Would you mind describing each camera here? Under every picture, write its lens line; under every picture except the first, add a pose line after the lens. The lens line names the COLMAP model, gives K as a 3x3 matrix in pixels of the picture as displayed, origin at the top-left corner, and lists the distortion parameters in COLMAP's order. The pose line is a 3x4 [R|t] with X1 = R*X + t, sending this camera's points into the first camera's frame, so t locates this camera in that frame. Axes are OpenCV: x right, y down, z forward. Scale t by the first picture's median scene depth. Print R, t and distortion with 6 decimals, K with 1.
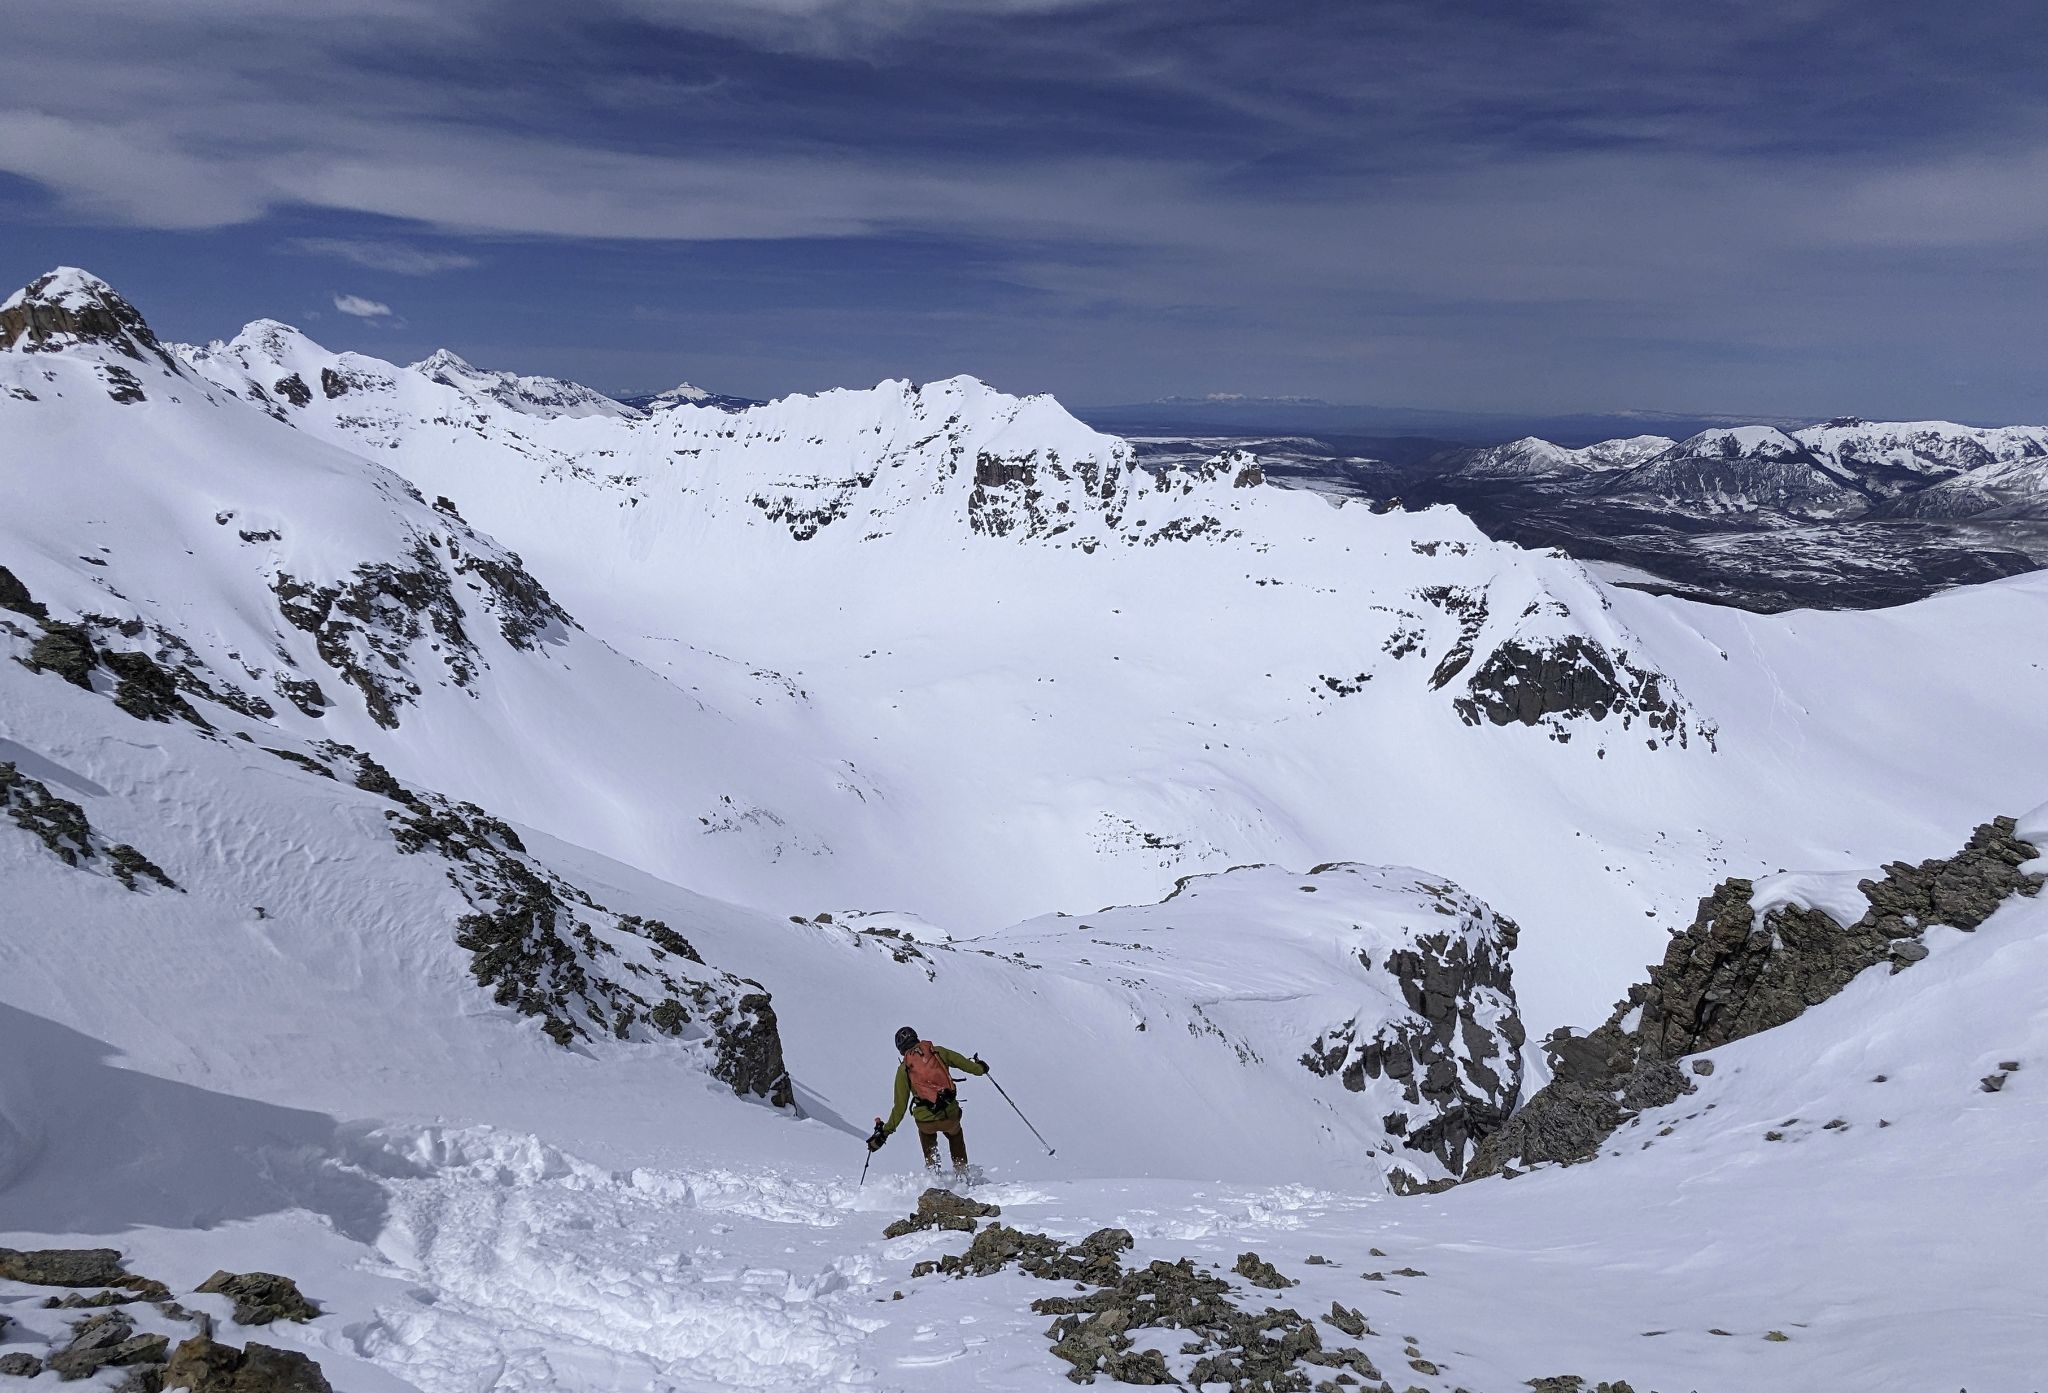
lens RADIAL K [[1113.5, 0, 1021.4], [0, 1113.5, 766.5], [0, 0, 1]] dist [0.001402, -0.001928]
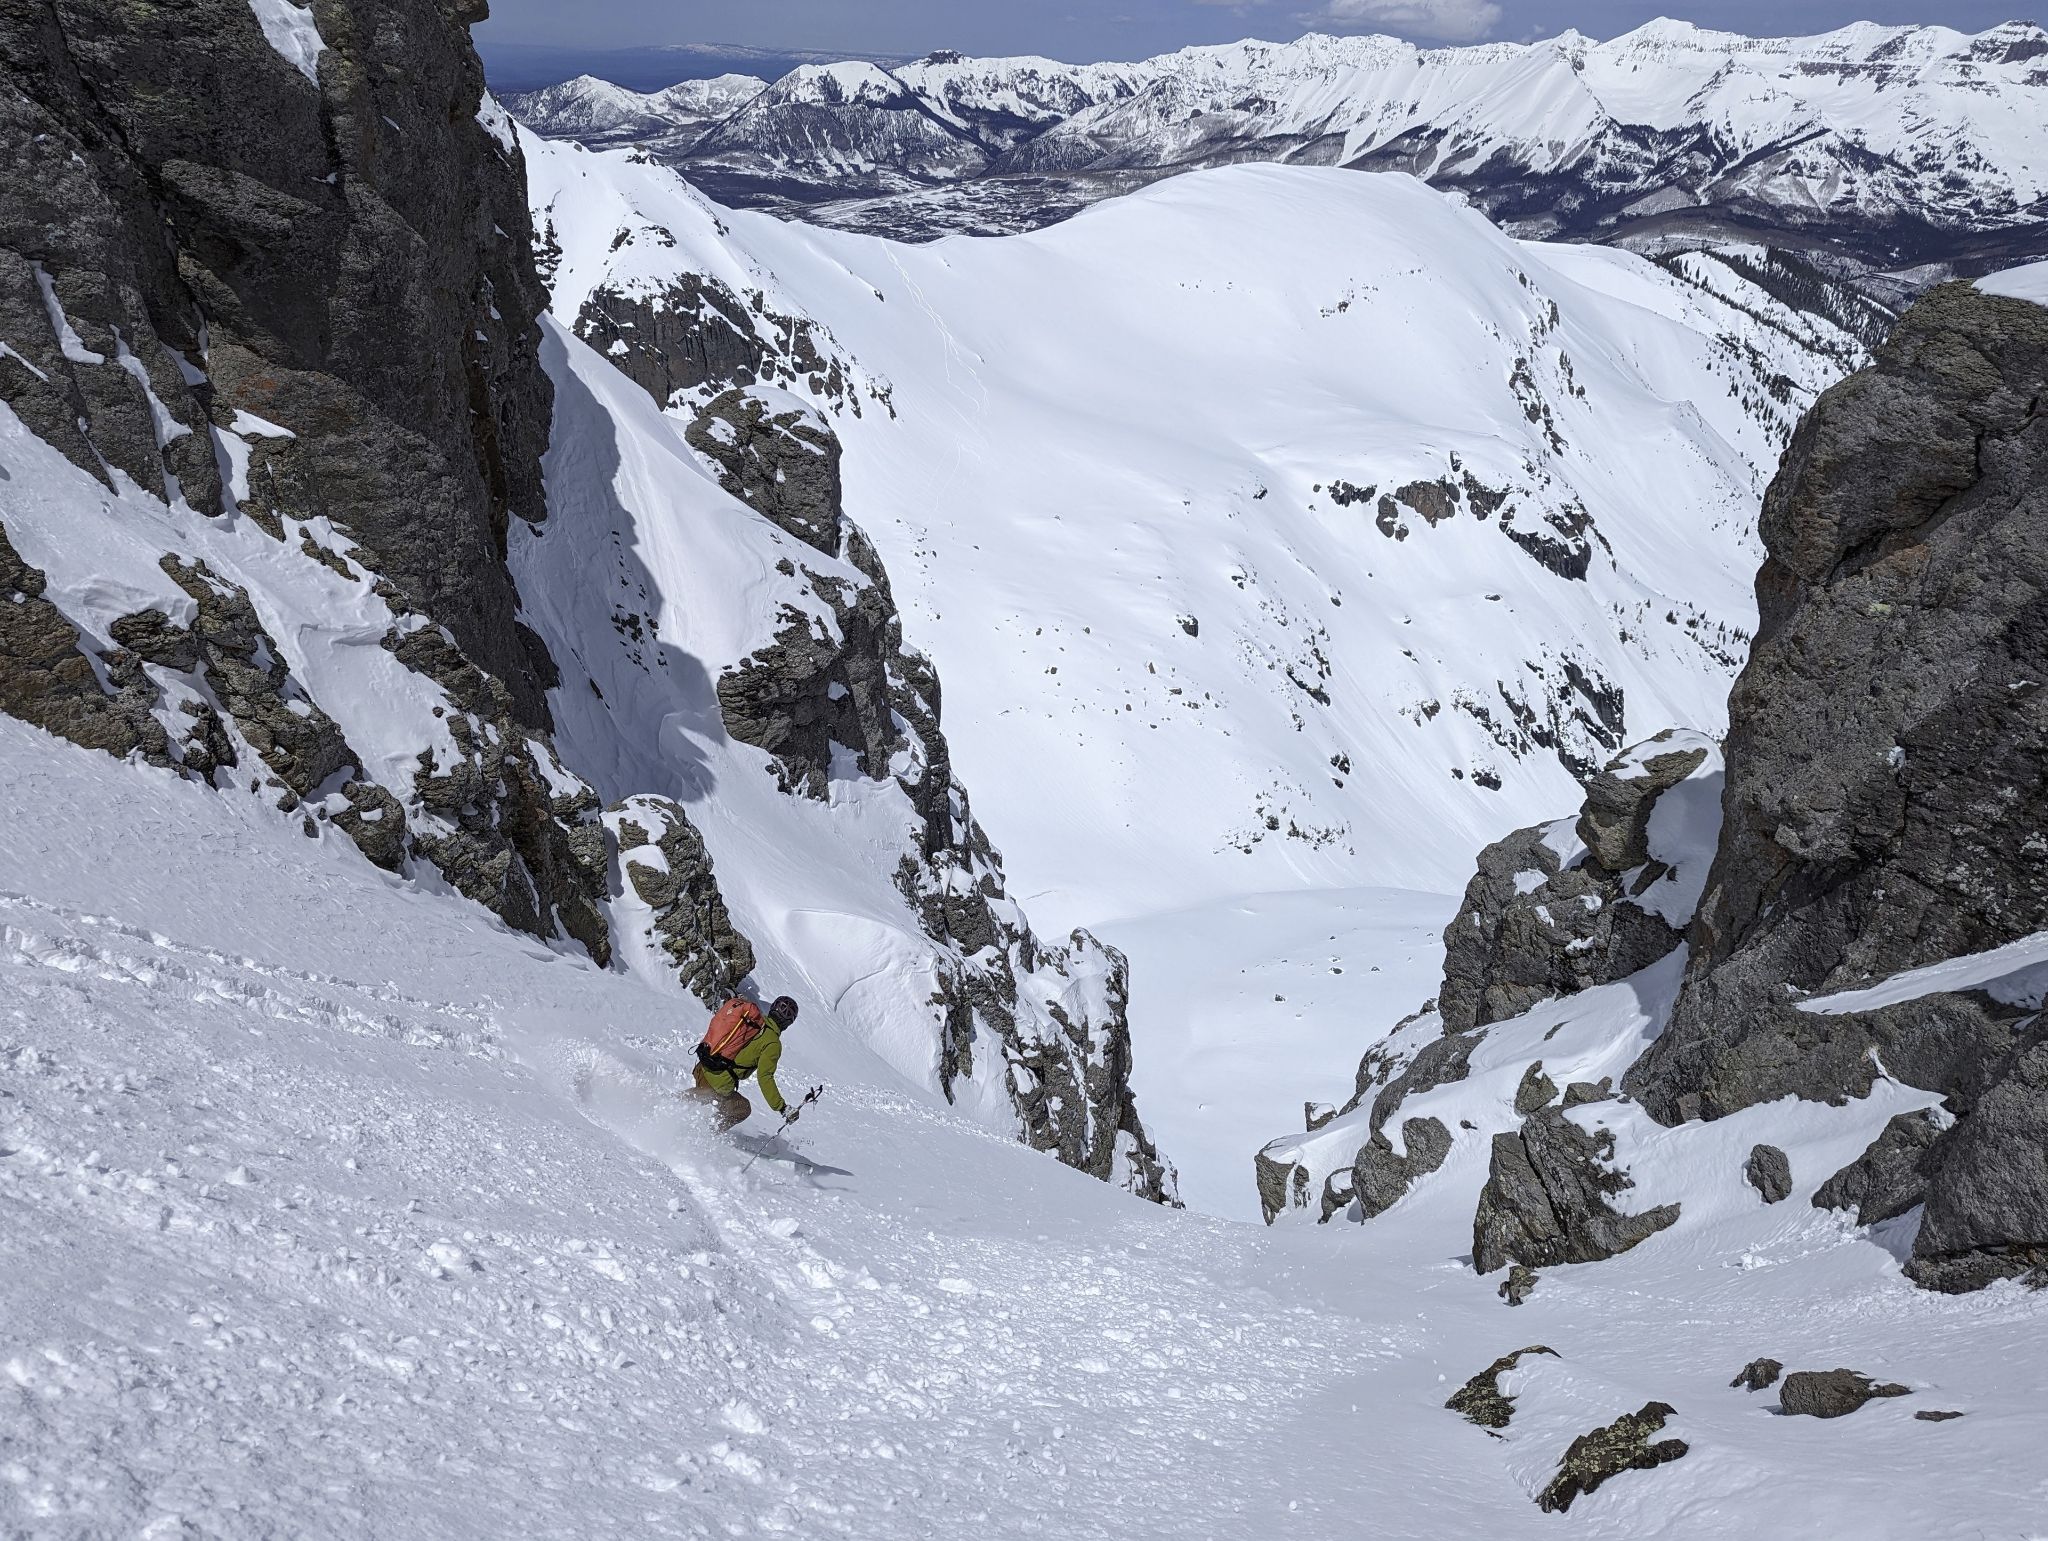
lens RADIAL K [[1563.8, 0, 1034.2], [0, 1563.8, 752.3], [0, 0, 1]] dist [0.076190, -0.076156]
pose [[0.785471, -0.243463, 0.569000, 0.030668], [0.177844, 0.969390, 0.169277, 0.031738], [-0.592795, -0.031769, 0.804727, 0.065189]]
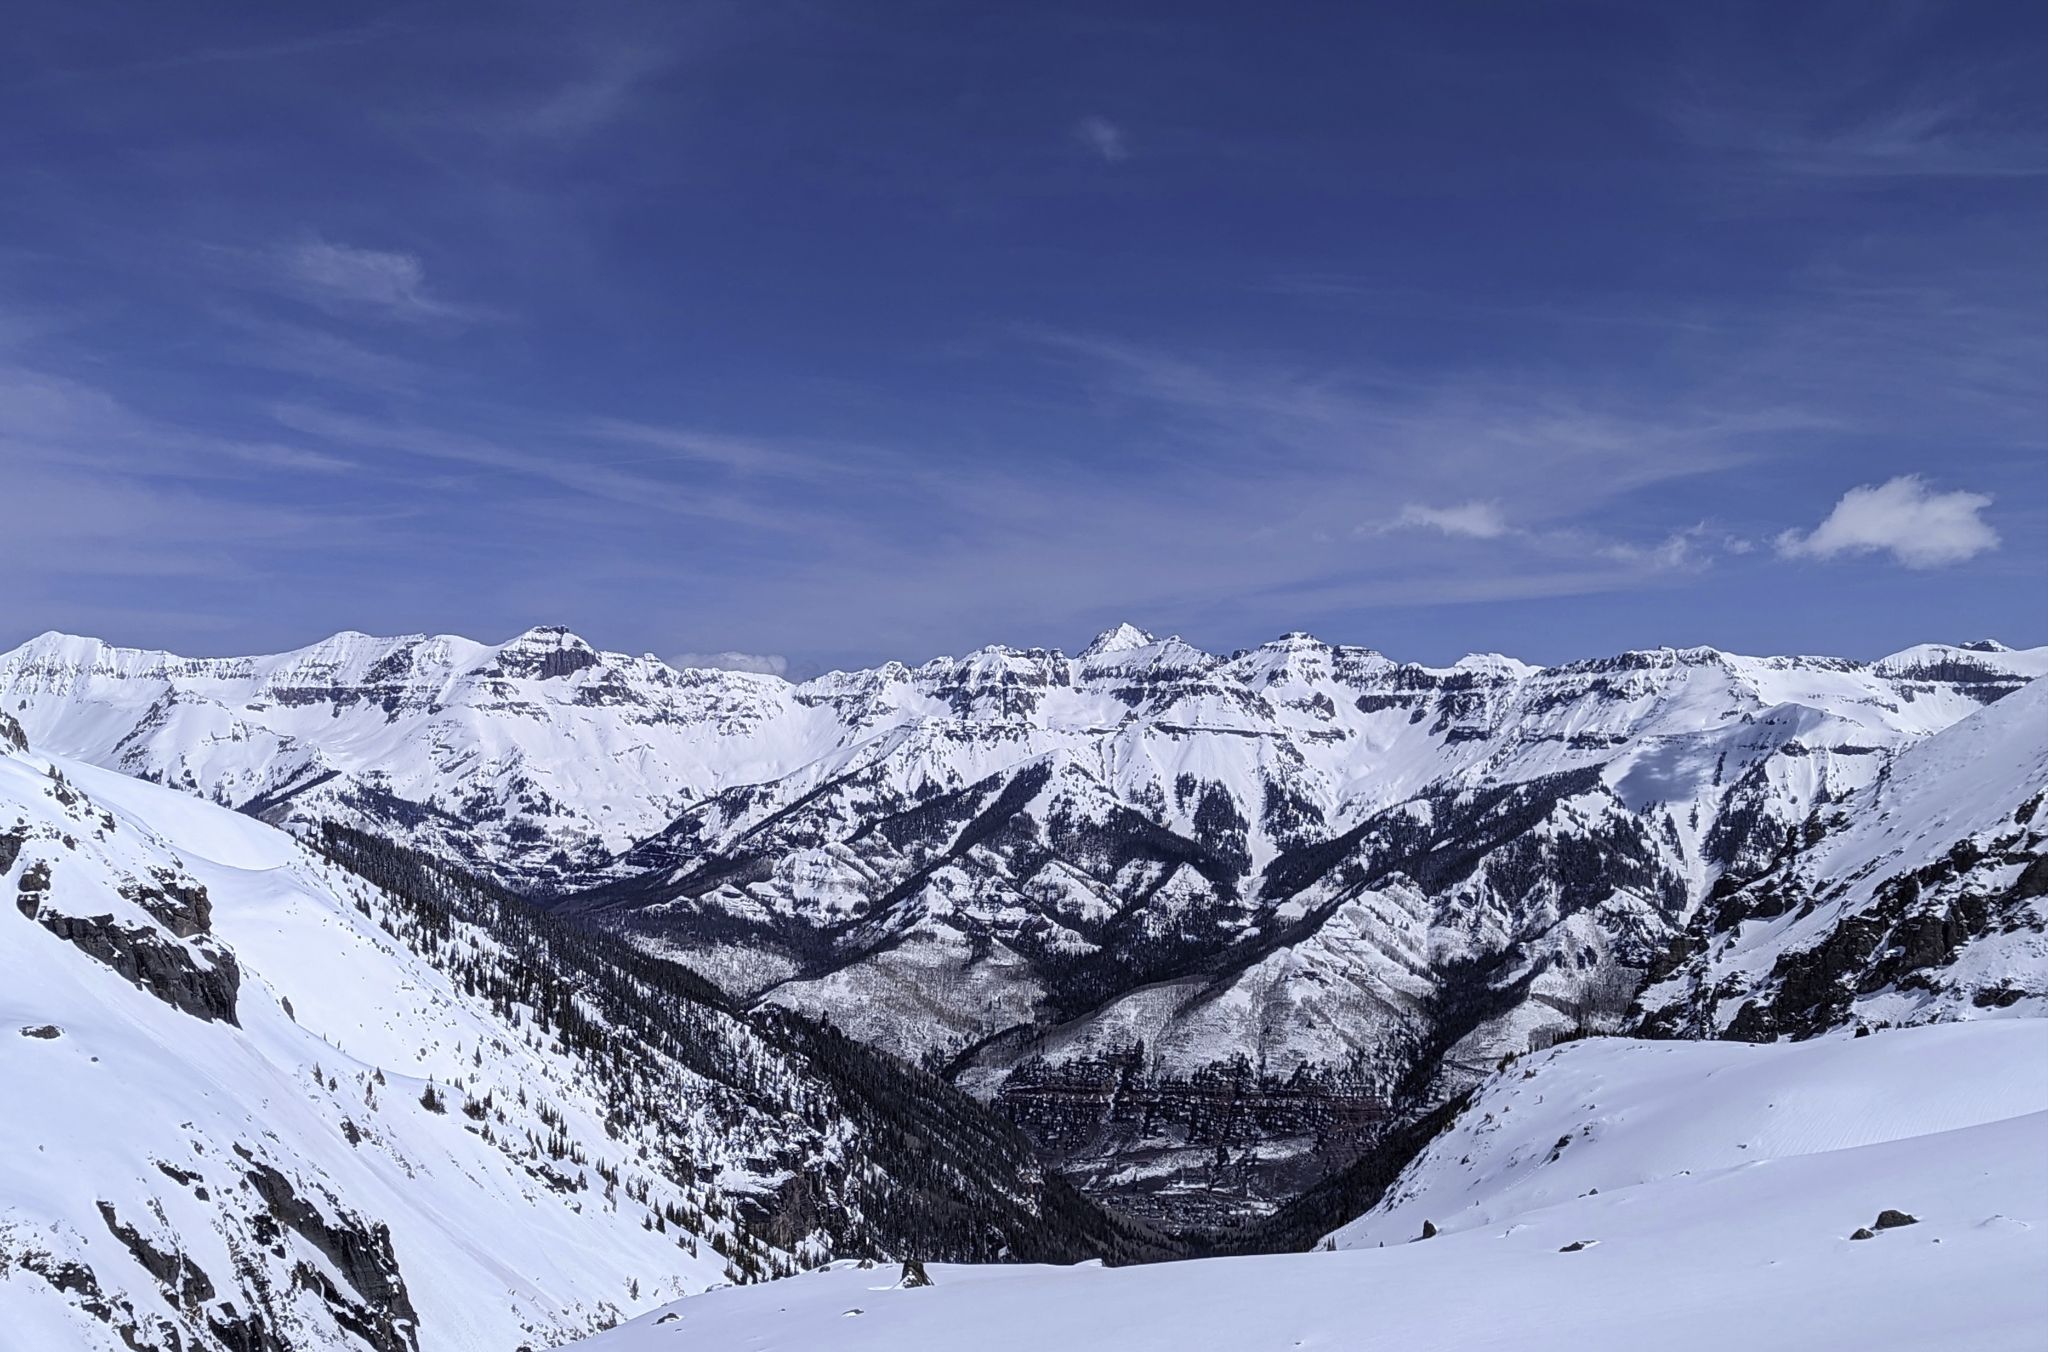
lens RADIAL K [[2661.2, 0, 988.7], [0, 2661.2, 609.7], [0, 0, 1]] dist [0.120381, 0.000000]
pose [[0.220562, 0.024610, 0.975062, 0.223662], [0.336238, 0.936486, -0.099695, 0.193076], [-0.915585, 0.349842, 0.198279, 0.292009]]
